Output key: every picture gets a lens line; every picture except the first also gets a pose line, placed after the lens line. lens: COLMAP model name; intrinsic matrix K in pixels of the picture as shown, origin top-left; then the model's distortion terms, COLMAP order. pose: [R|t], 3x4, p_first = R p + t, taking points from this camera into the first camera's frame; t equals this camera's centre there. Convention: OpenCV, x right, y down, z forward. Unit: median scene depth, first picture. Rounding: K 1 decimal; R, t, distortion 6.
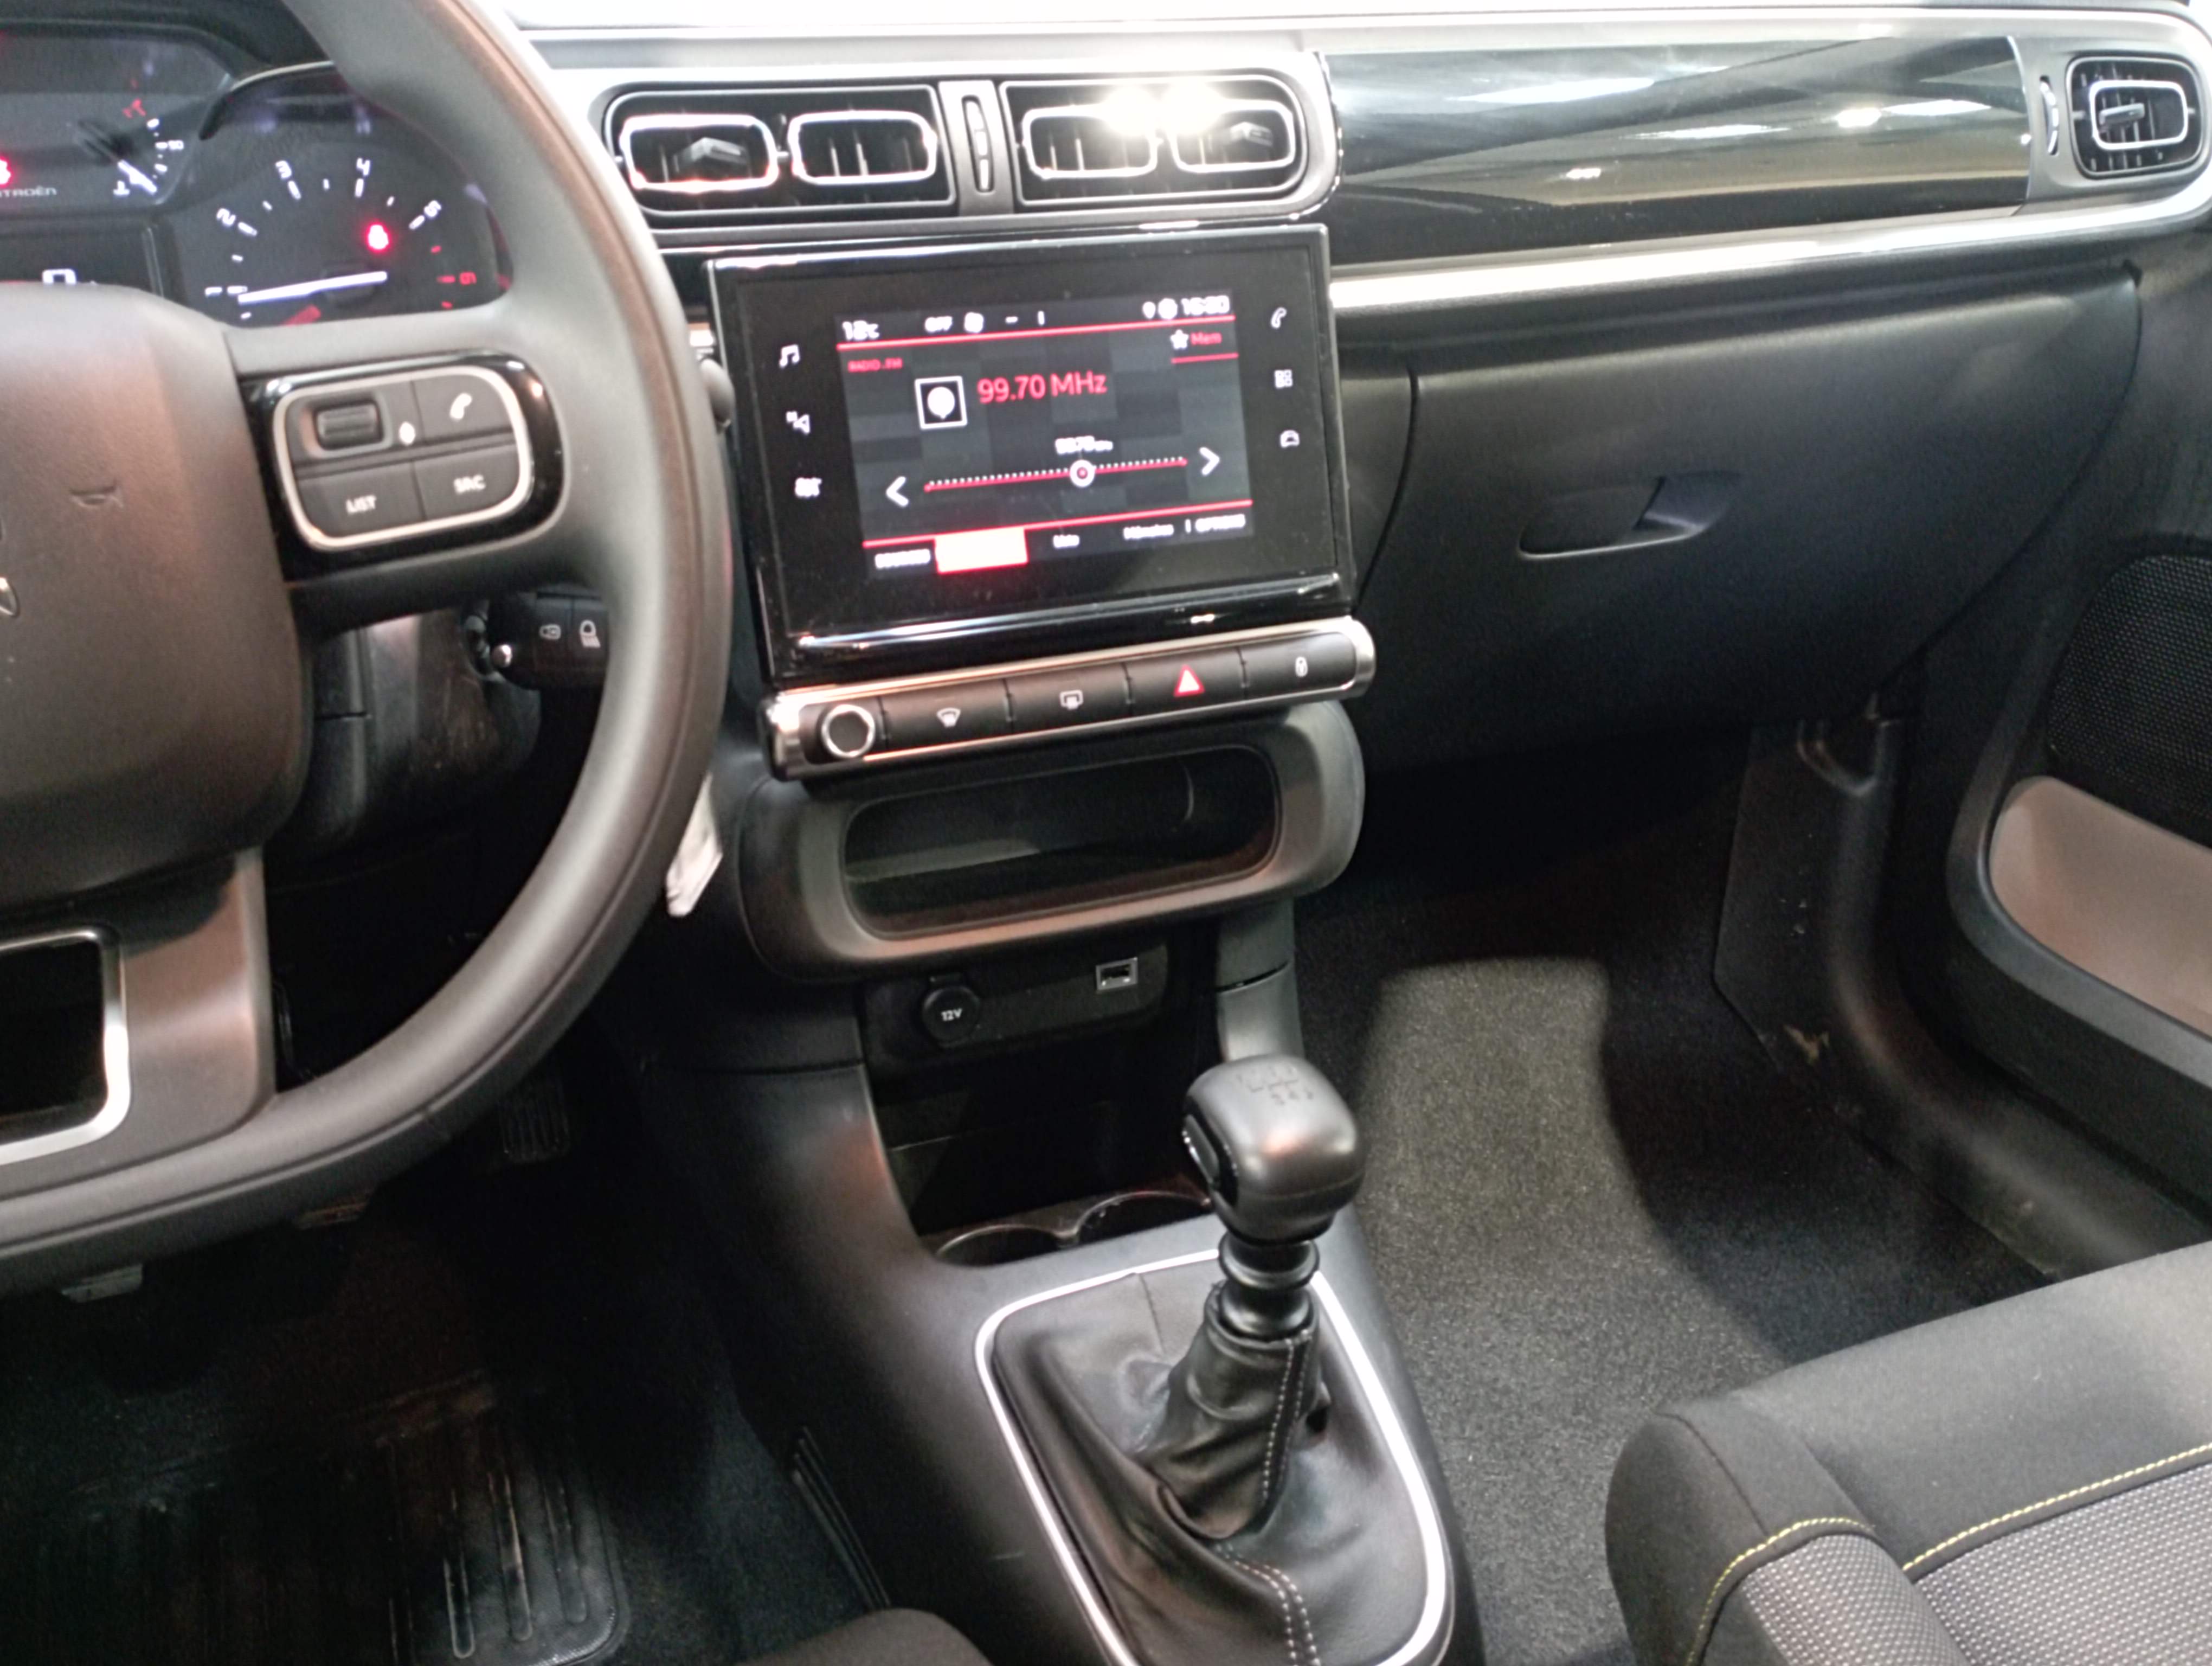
lens RADIAL K [[1905.9, 0, 1106.0], [0, 1905.9, 833.0], [0, 0, 1]] dist [0.103245, -0.126392]
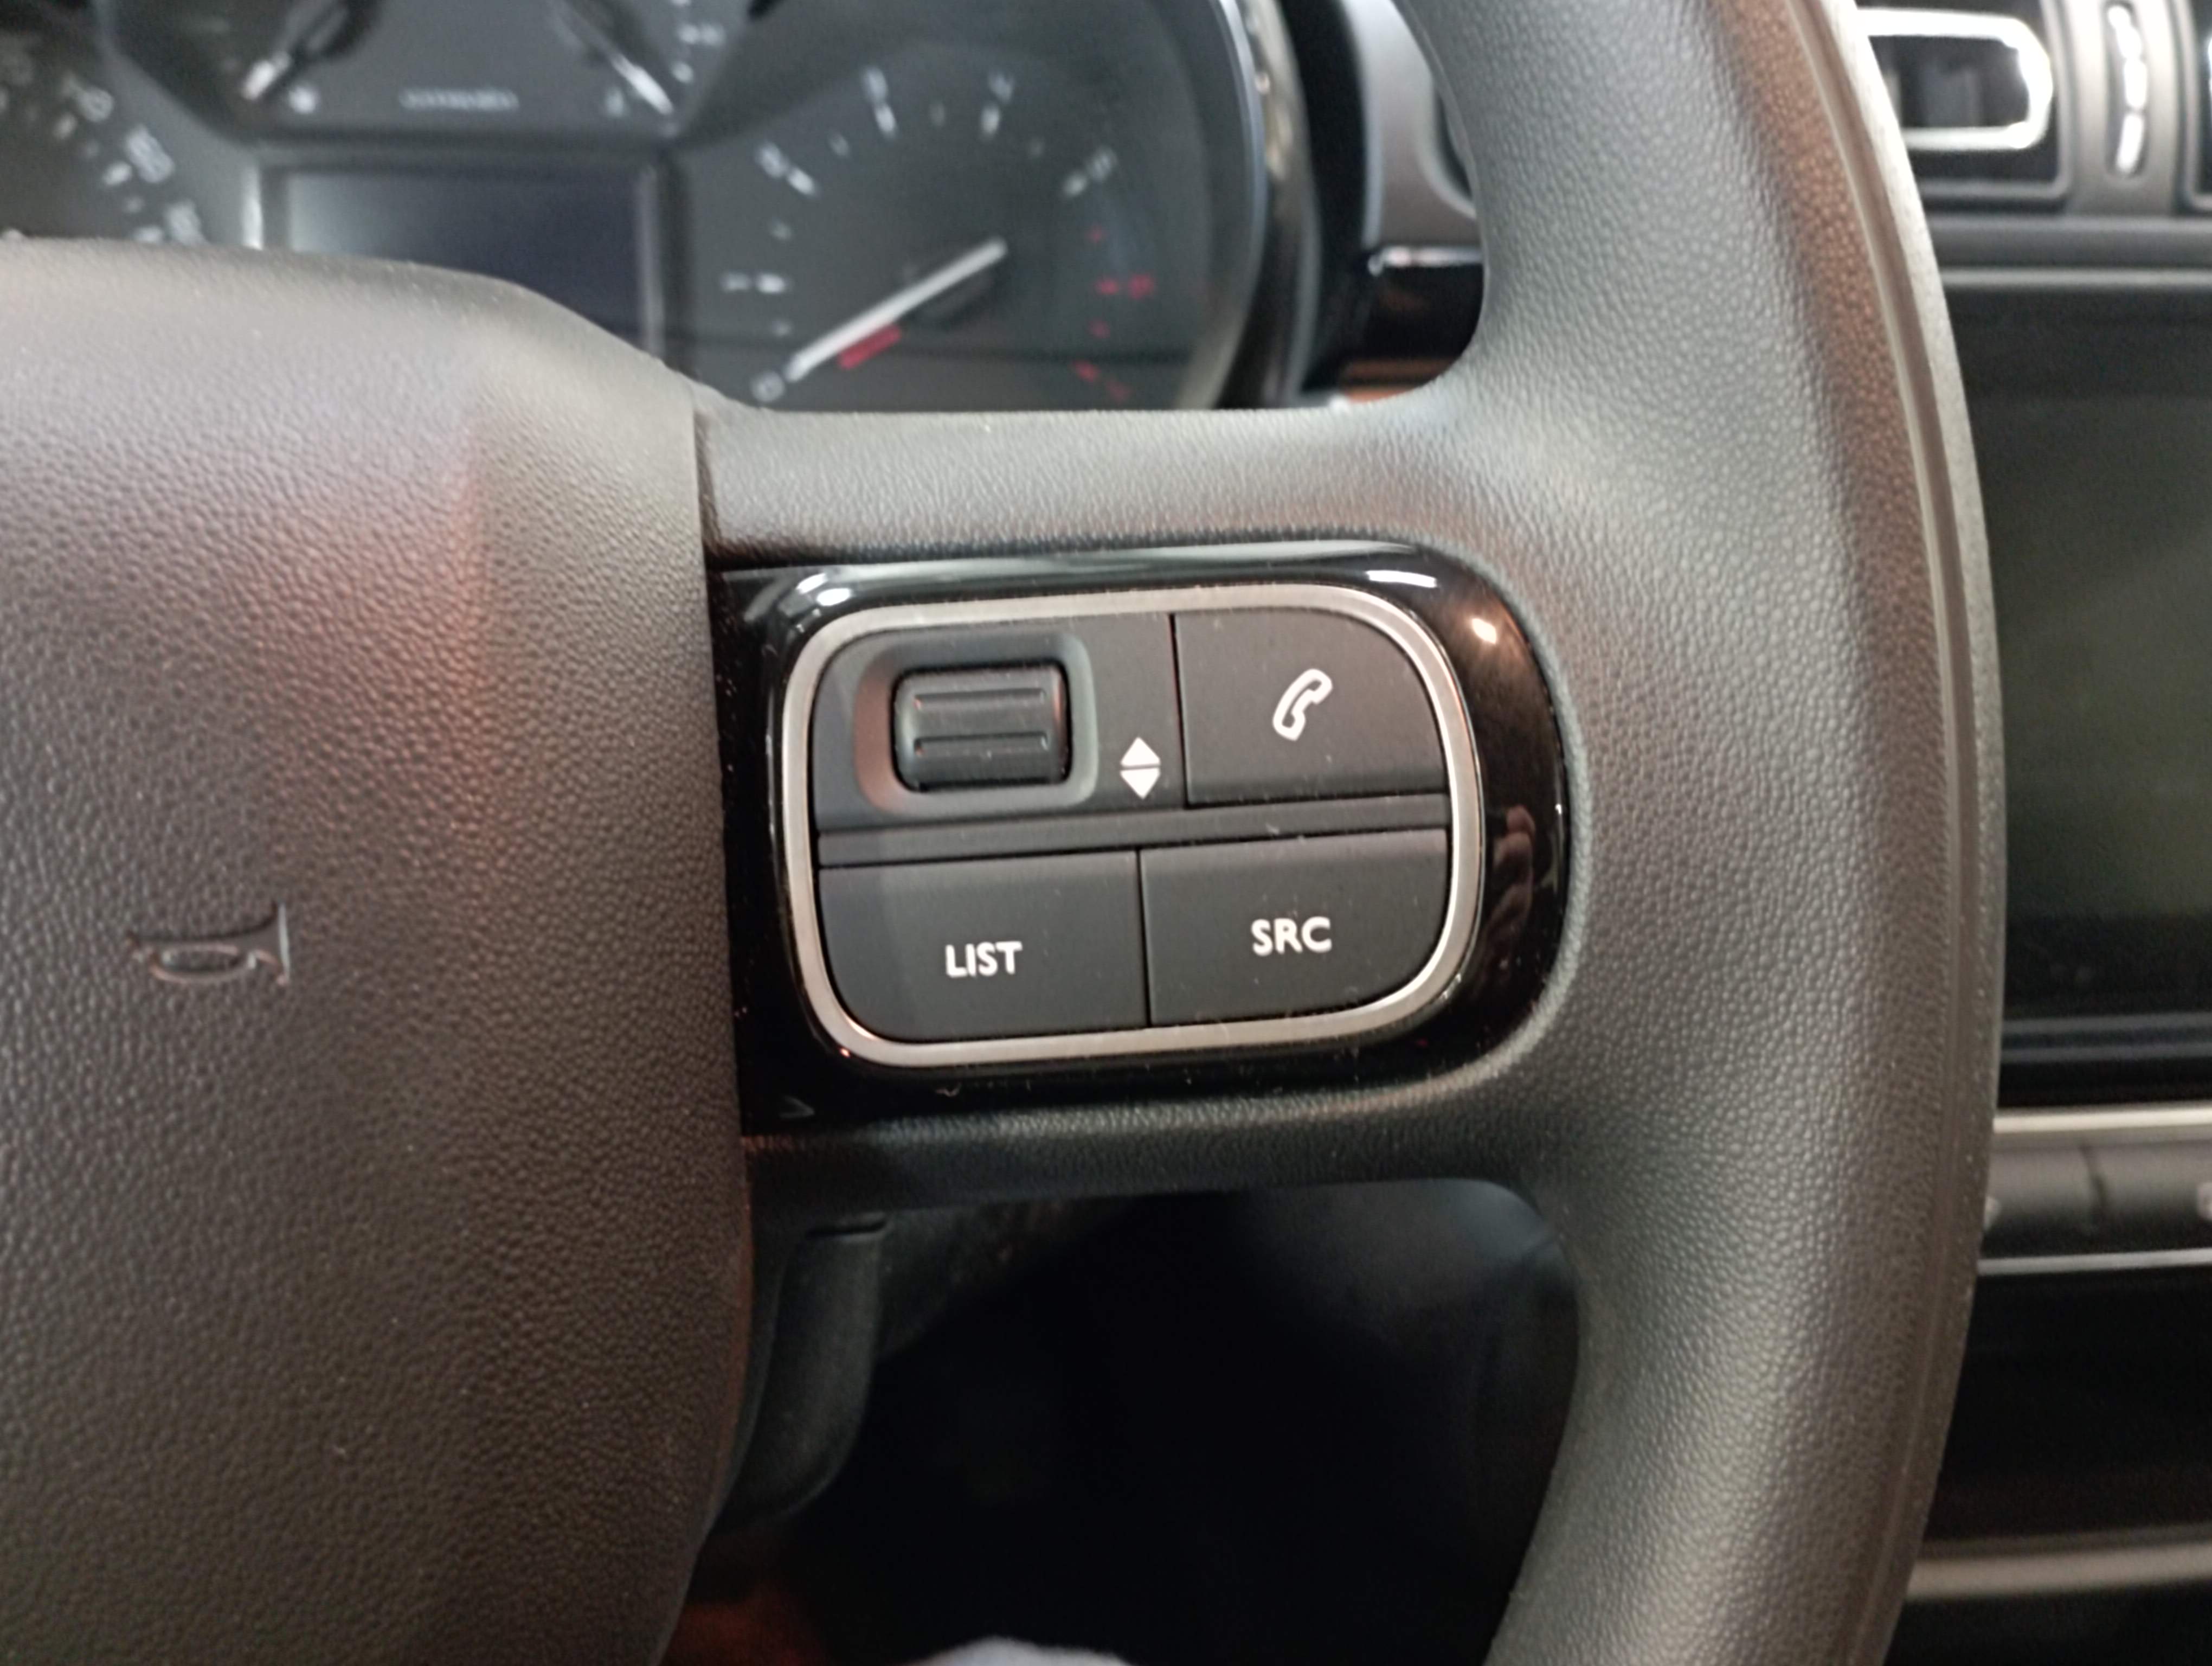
lens RADIAL K [[1934.2, 0, 1106.0], [0, 1934.2, 833.0], [0, 0, 1]] dist [0.106092, -0.160937]
pose [[0.965229, 0.128081, -0.227877, -0.196484], [-0.129922, 0.991500, 0.006969, -0.133771], [0.226832, 0.022880, 0.973665, 0.456007]]
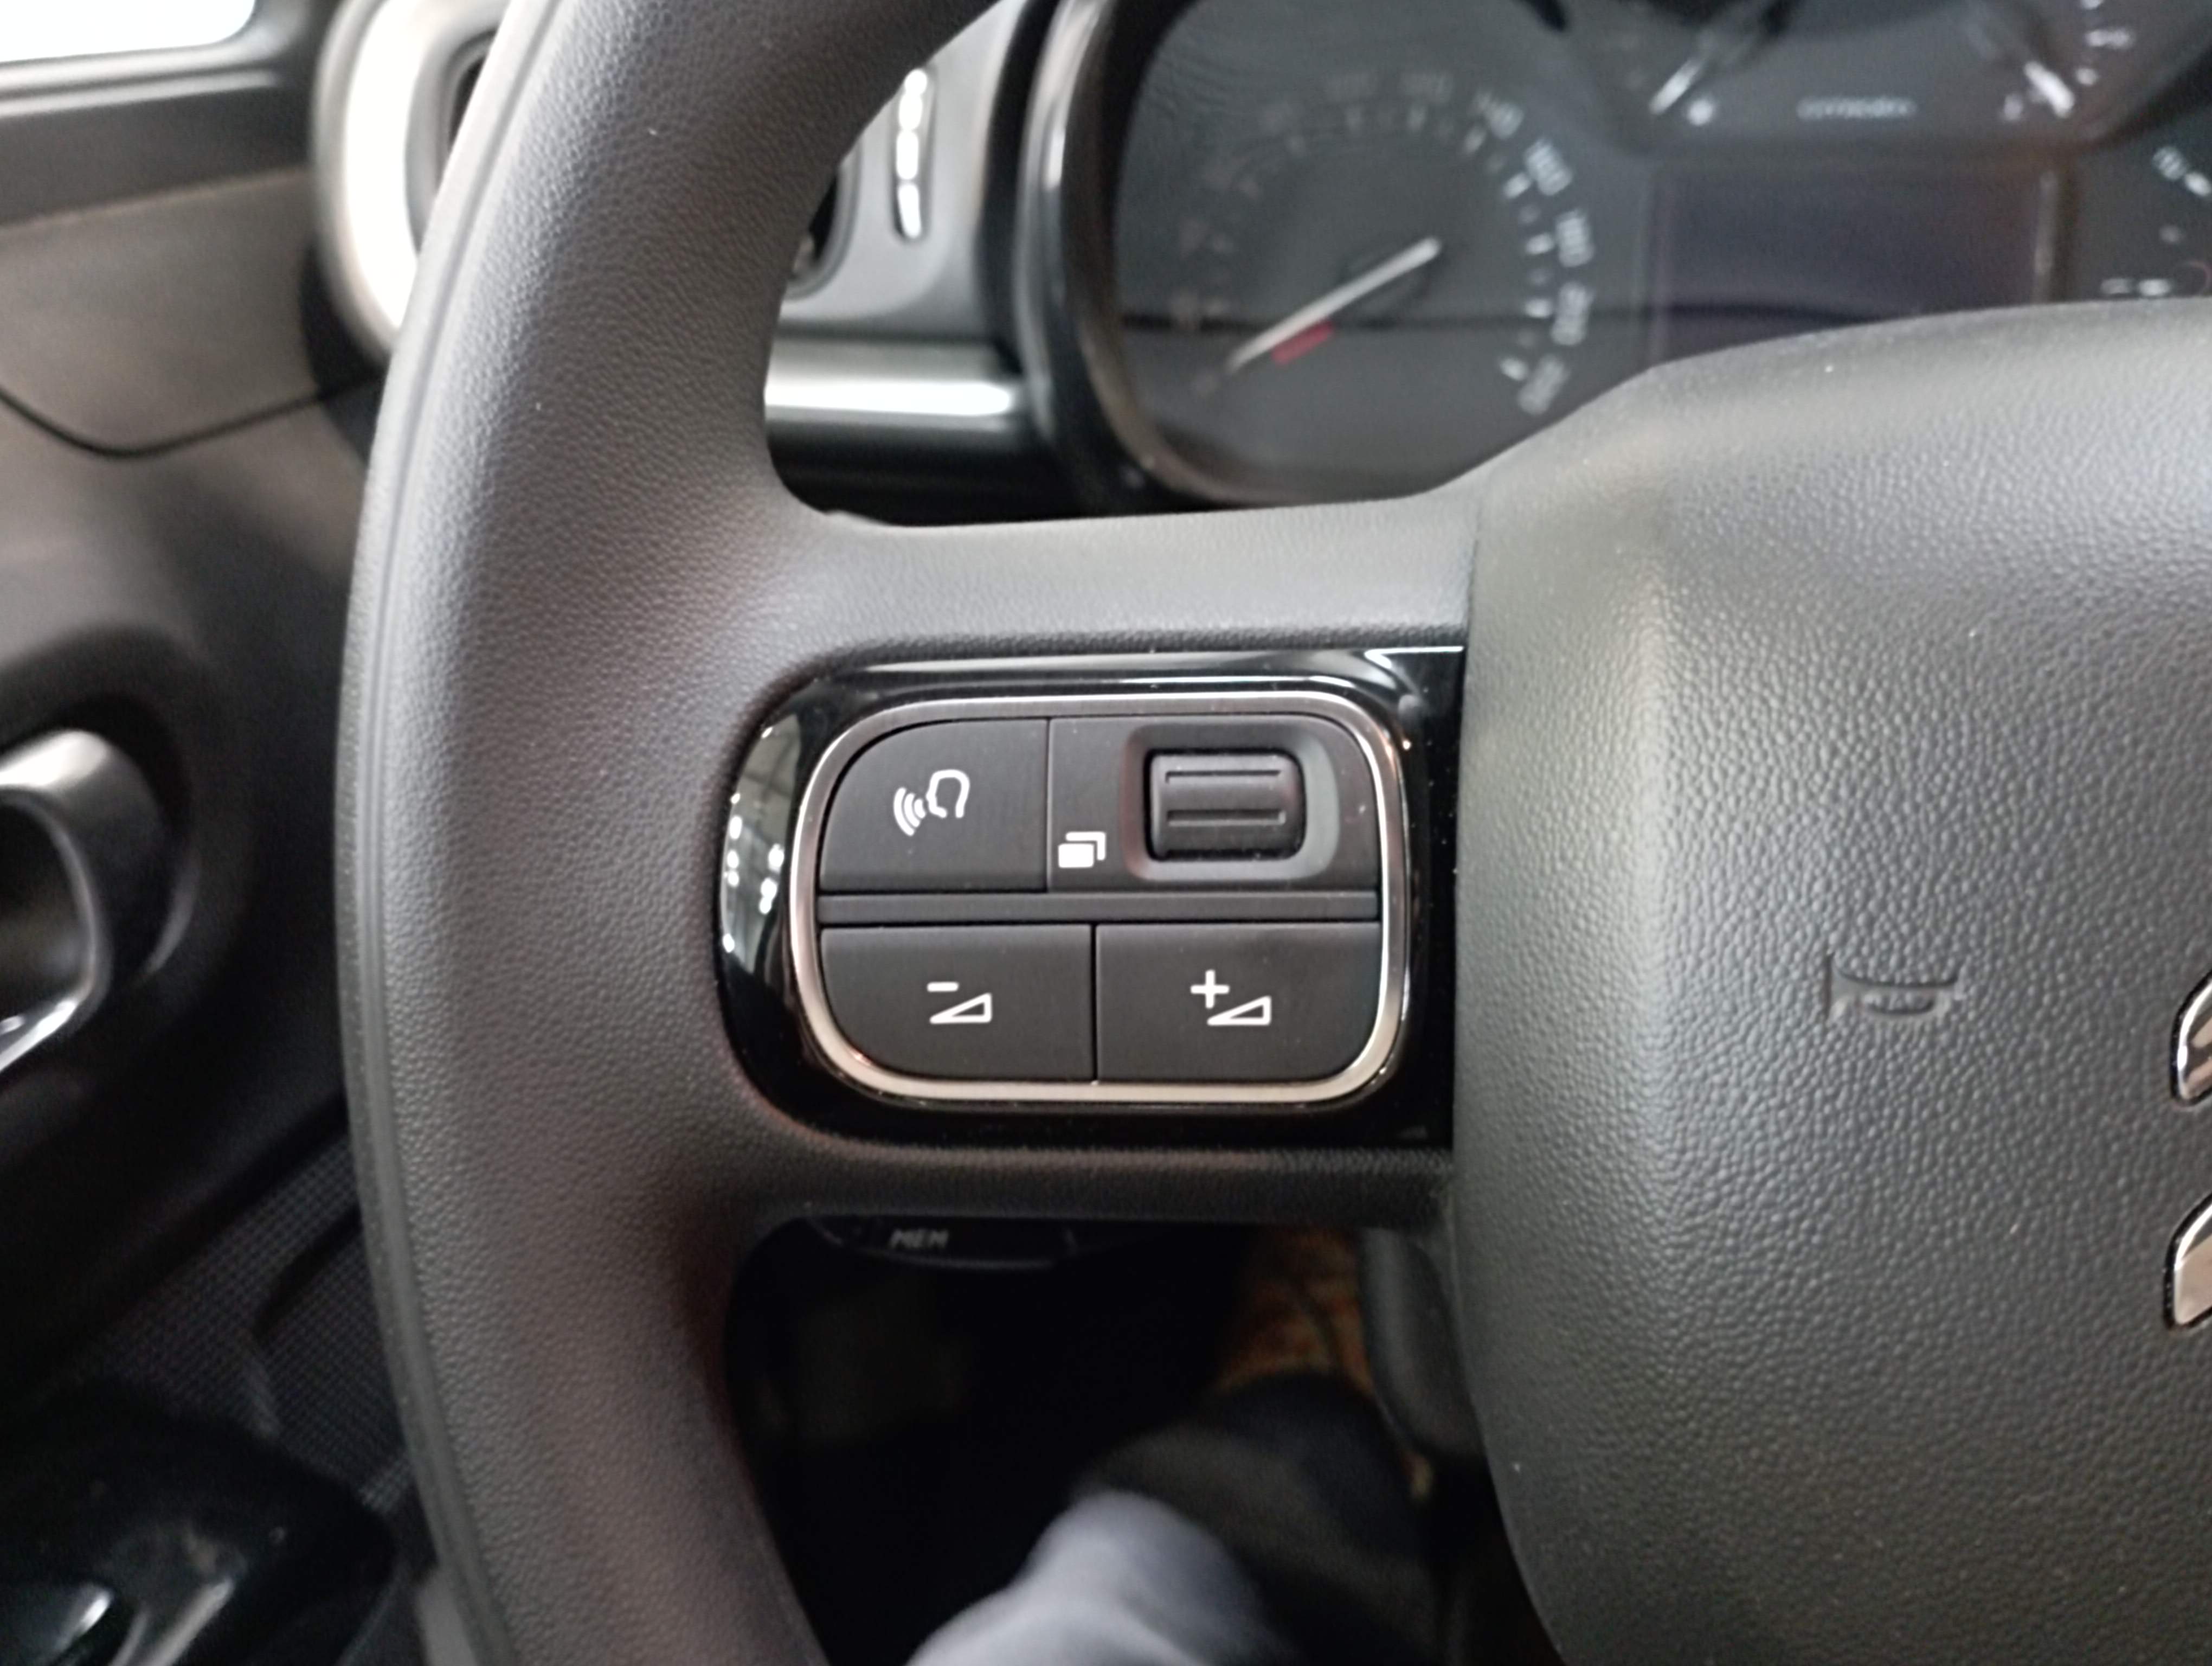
lens RADIAL K [[1985.2, 0, 1101.7], [0, 1985.2, 874.2], [0, 0, 1]] dist [0.069307, -0.127646]
pose [[0.858974, 0.209331, -0.467272, -0.415304], [-0.198799, 0.977363, 0.072398, -0.091899], [0.471850, 0.030705, 0.881144, 0.339337]]
